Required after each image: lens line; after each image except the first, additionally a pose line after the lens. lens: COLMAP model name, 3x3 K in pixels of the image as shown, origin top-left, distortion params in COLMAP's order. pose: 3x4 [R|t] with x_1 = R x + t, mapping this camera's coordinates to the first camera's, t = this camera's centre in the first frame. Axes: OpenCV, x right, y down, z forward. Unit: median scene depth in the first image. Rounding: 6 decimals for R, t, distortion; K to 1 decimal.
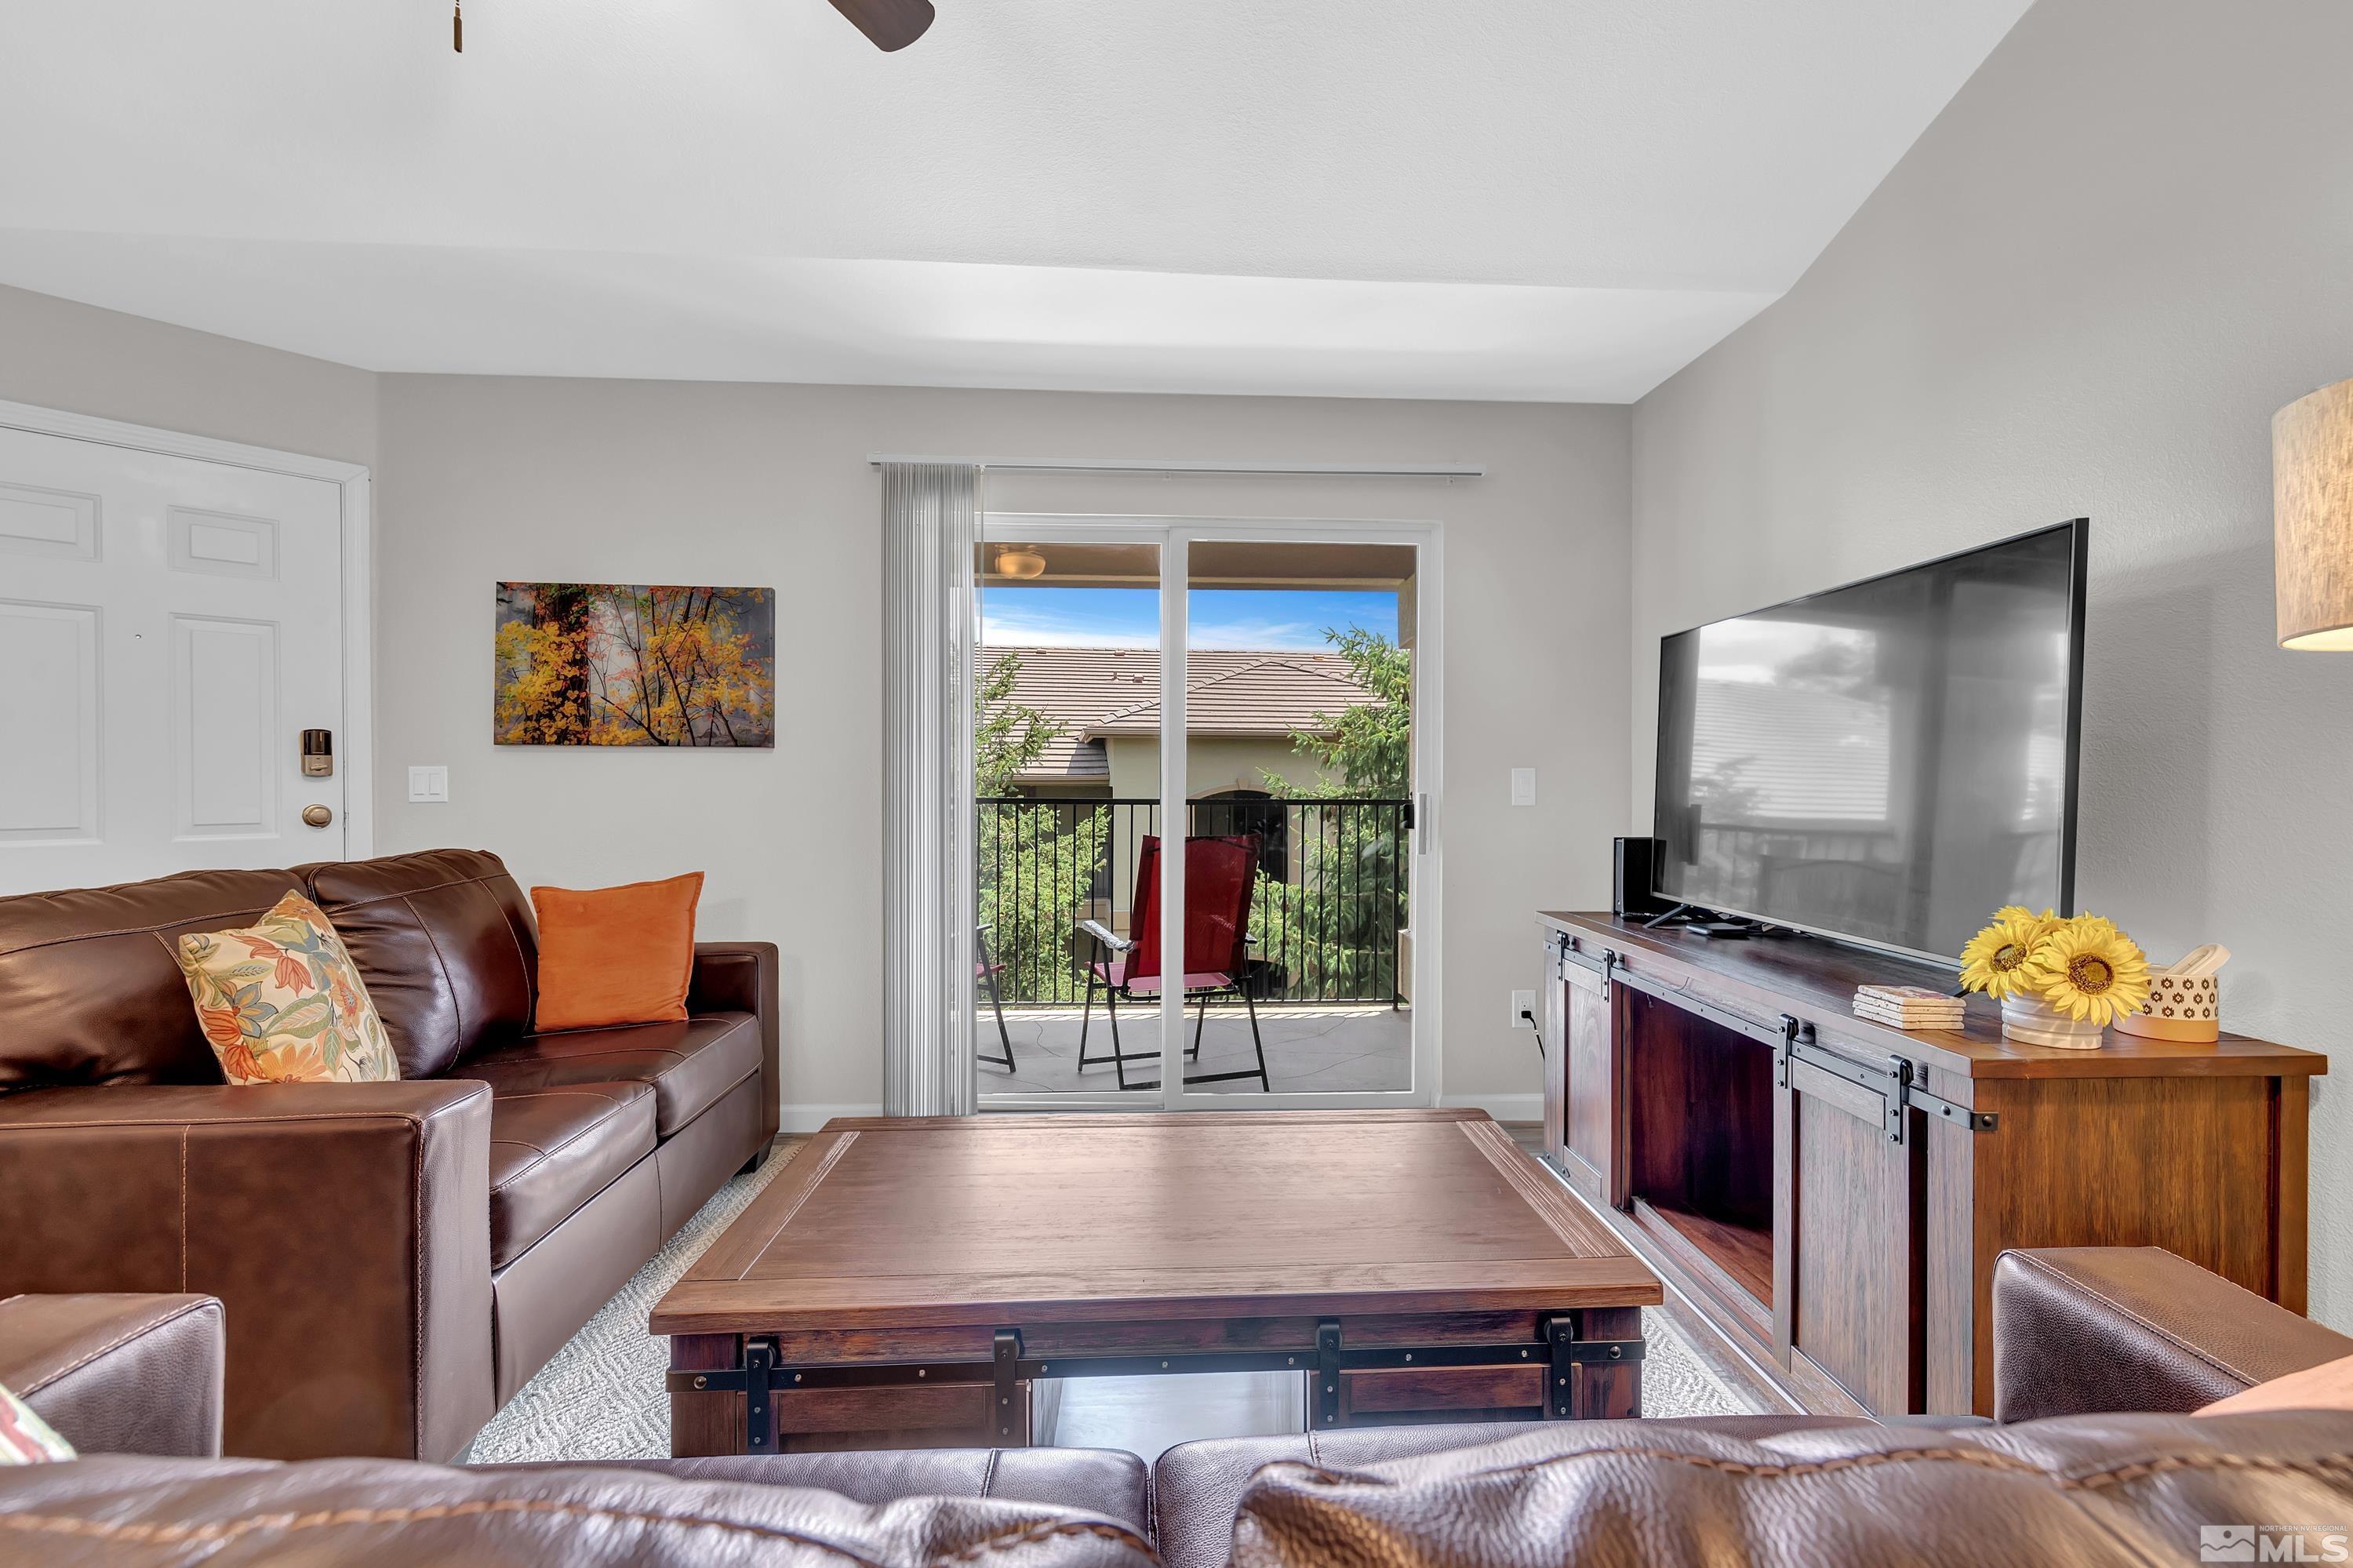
lens RADIAL K [[1039.7, 0, 1191.2], [0, 1039.7, 789.4], [0, 0, 1]] dist [0.003545, 0.000379]
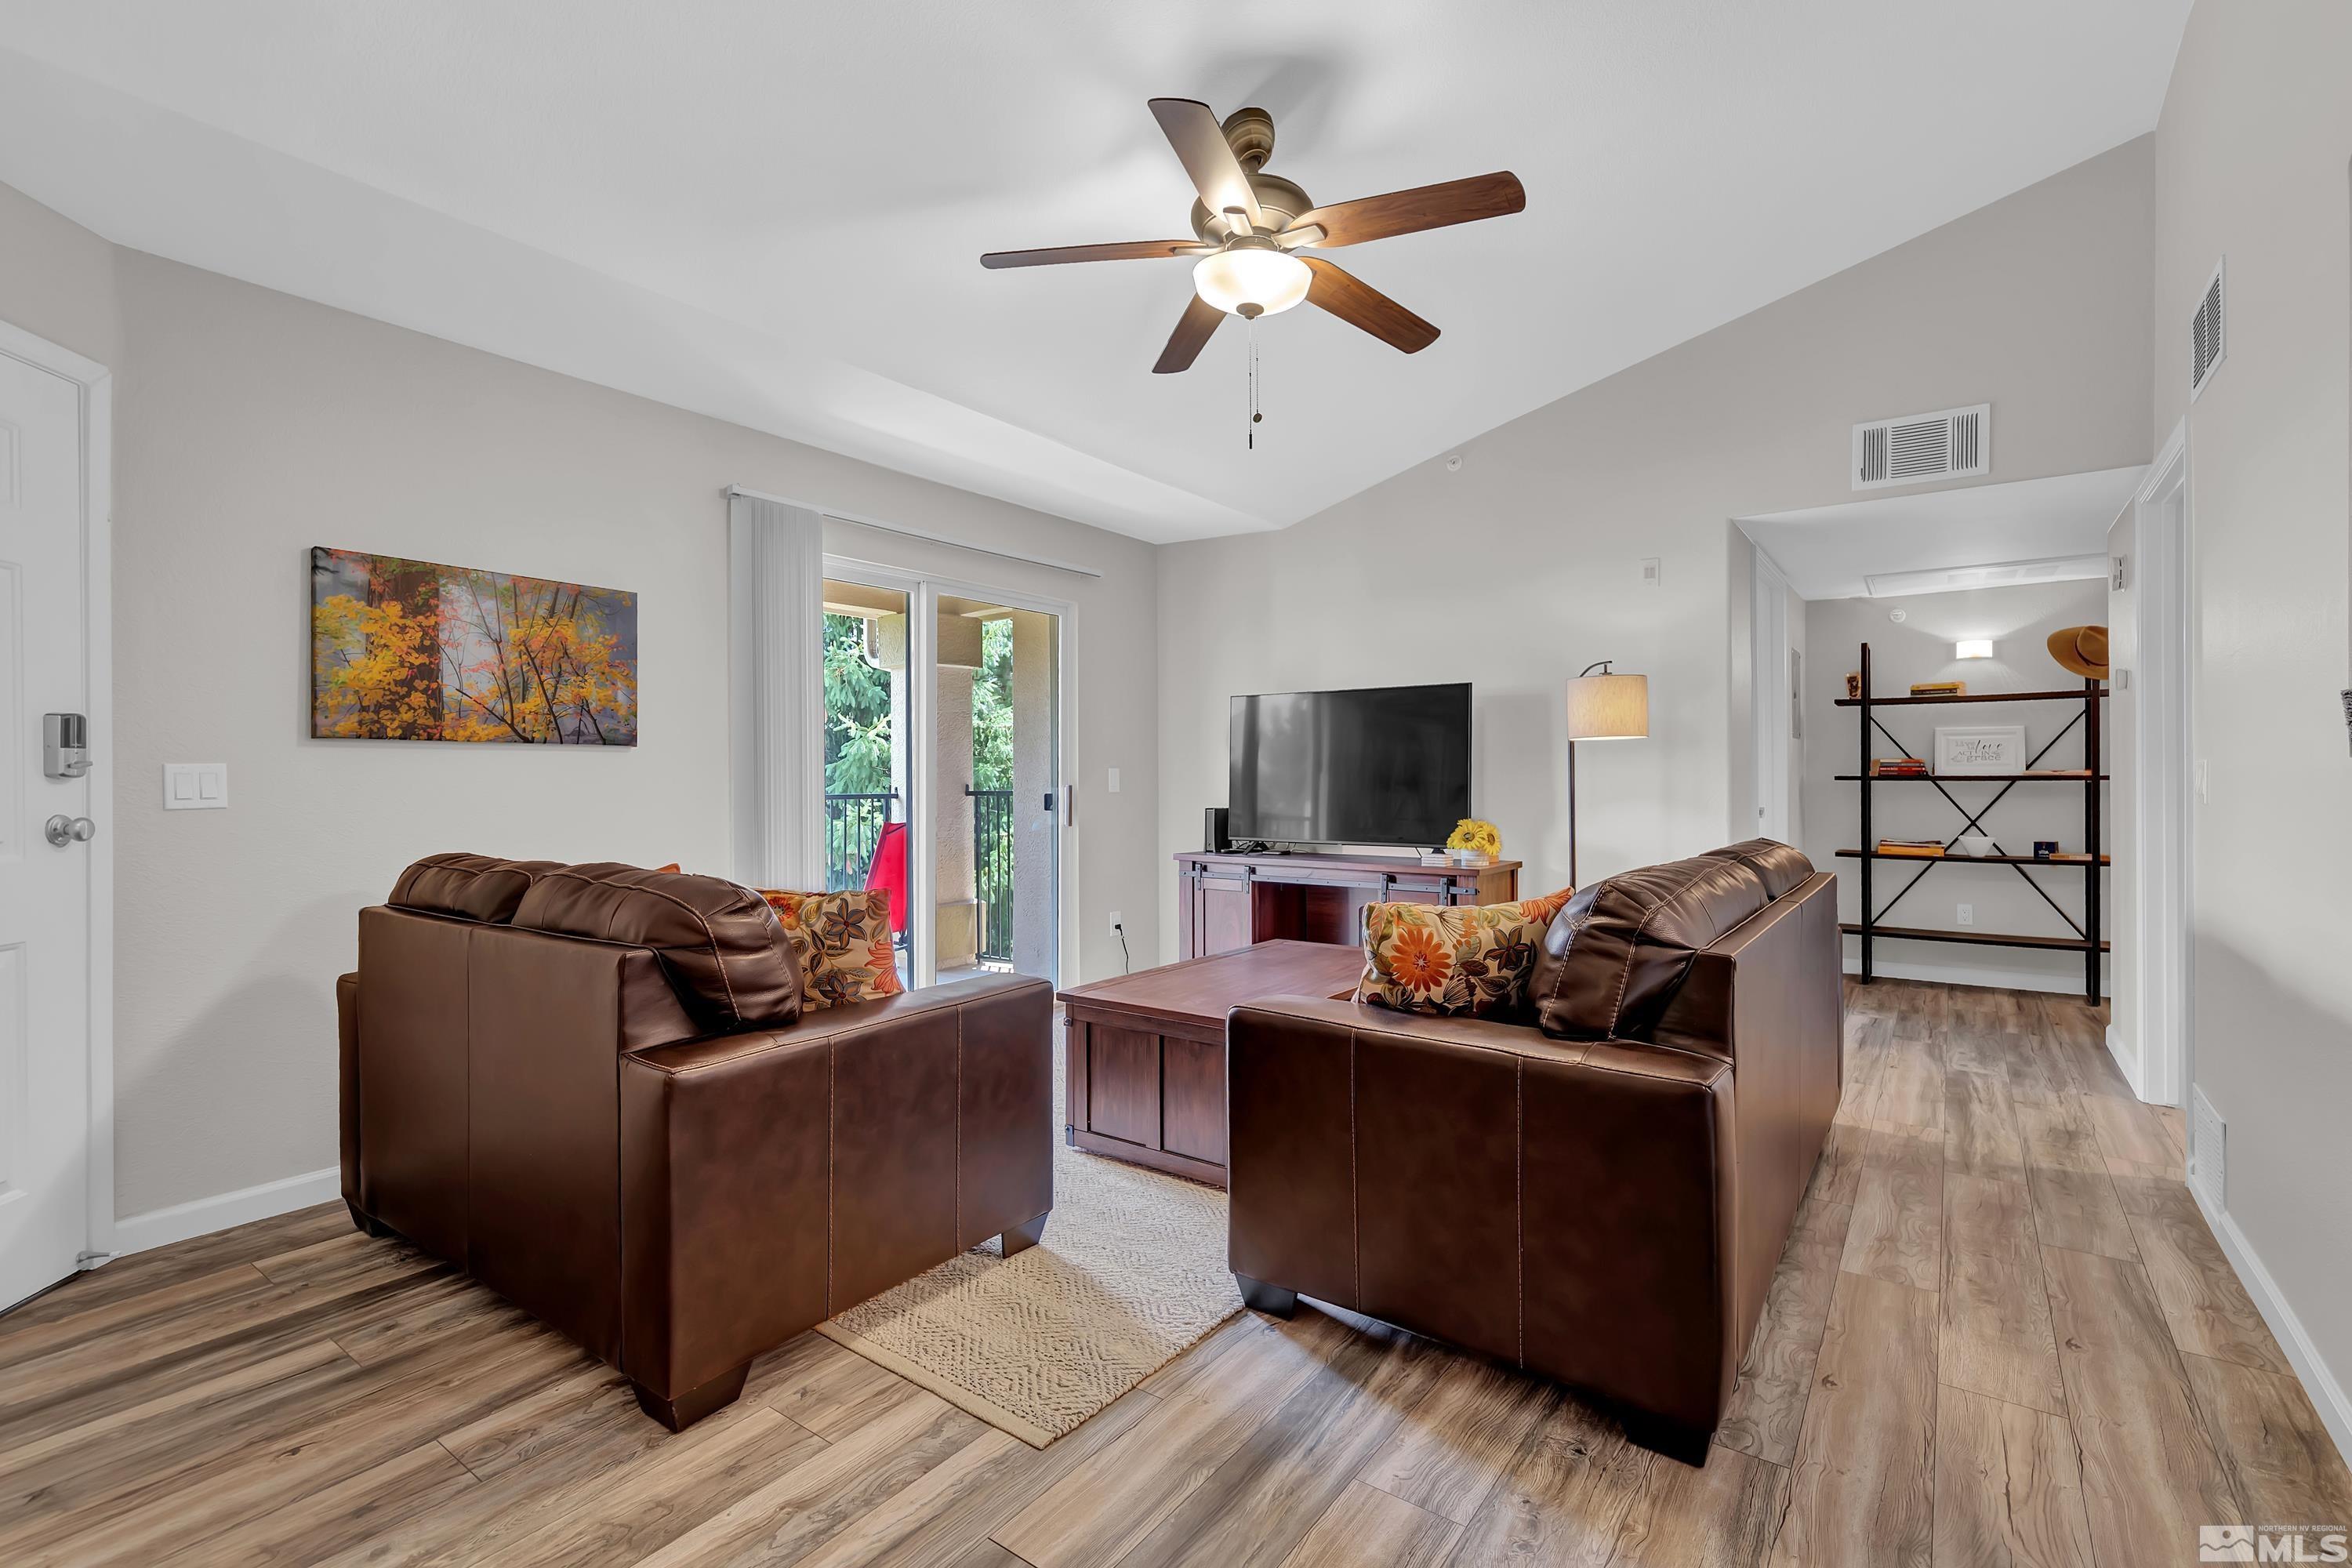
lens RADIAL K [[1039.3, 0, 1185.9], [0, 1039.3, 786.7], [0, 0, 1]] dist [0.003545, 0.000379]
pose [[0.639498, -0.011674, 0.768704, -0.863797], [0.018358, 0.999831, -0.000088, 0.009590], [-0.768574, 0.014168, 0.639604, -0.084264]]
